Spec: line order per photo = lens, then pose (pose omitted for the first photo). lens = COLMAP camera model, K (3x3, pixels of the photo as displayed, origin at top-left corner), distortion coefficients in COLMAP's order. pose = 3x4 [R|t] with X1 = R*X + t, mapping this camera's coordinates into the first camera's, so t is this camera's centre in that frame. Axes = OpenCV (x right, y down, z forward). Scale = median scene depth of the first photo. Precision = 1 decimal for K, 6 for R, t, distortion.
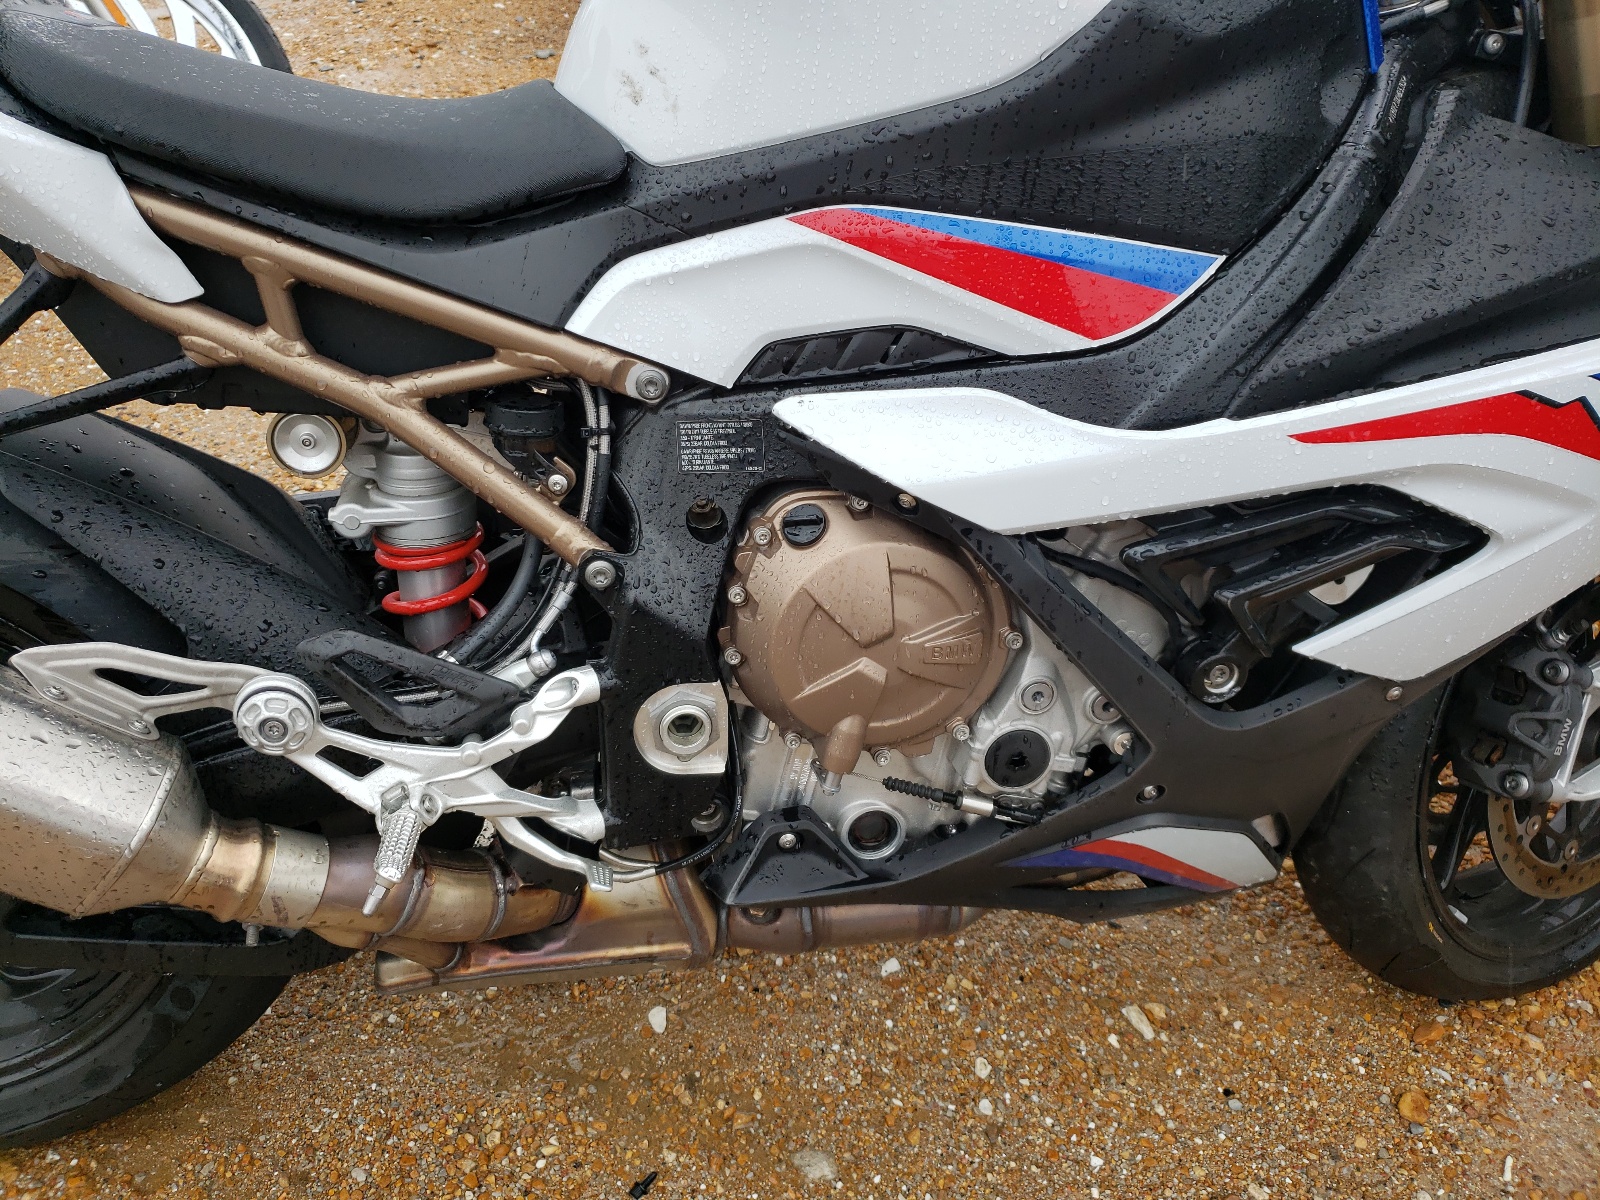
lens RADIAL K [[1279.0, 0, 793.0], [0, 1279.0, 628.3], [0, 0, 1]] dist [0.038945, -0.012615]
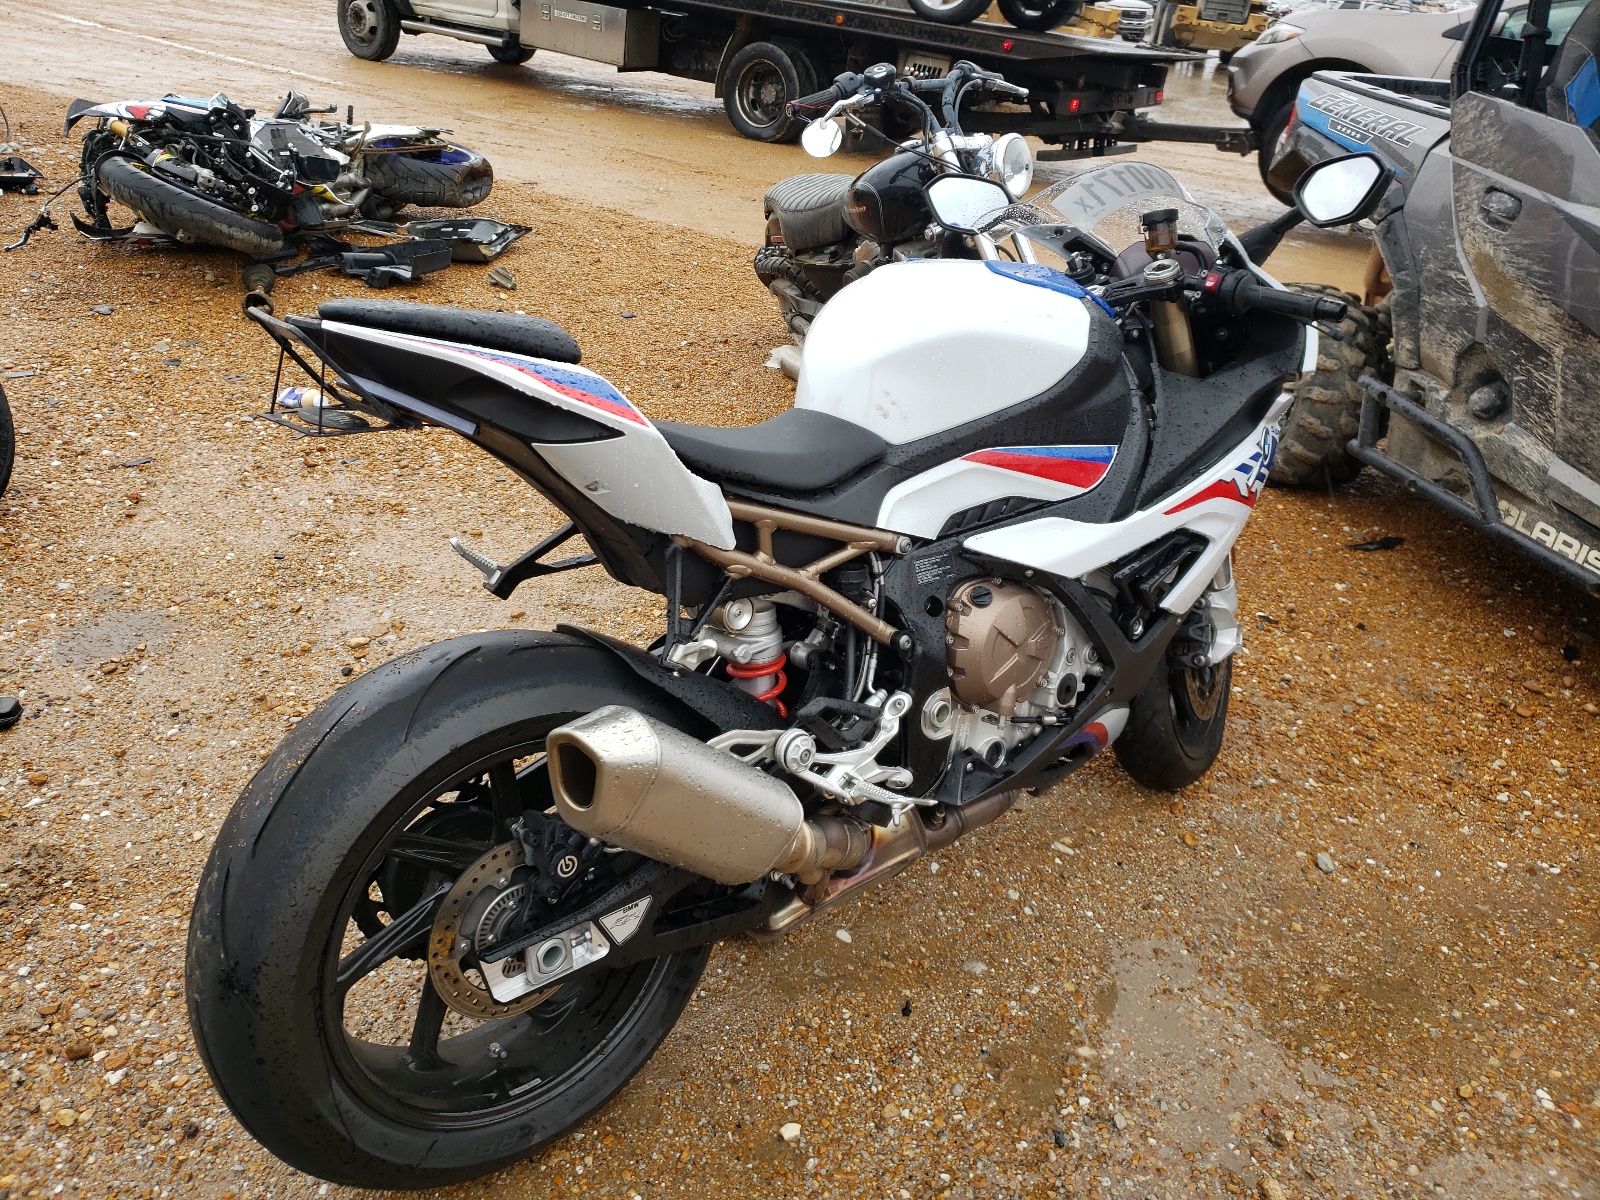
lens RADIAL K [[1279.0, 0, 804.7], [0, 1279.0, 599.8], [0, 0, 1]] dist [0.038945, -0.012615]
pose [[0.844571, -0.209308, 0.492839, -1.255938], [0.269772, 0.961409, -0.053996, -0.041179], [-0.462519, 0.178557, 0.868443, -0.666622]]
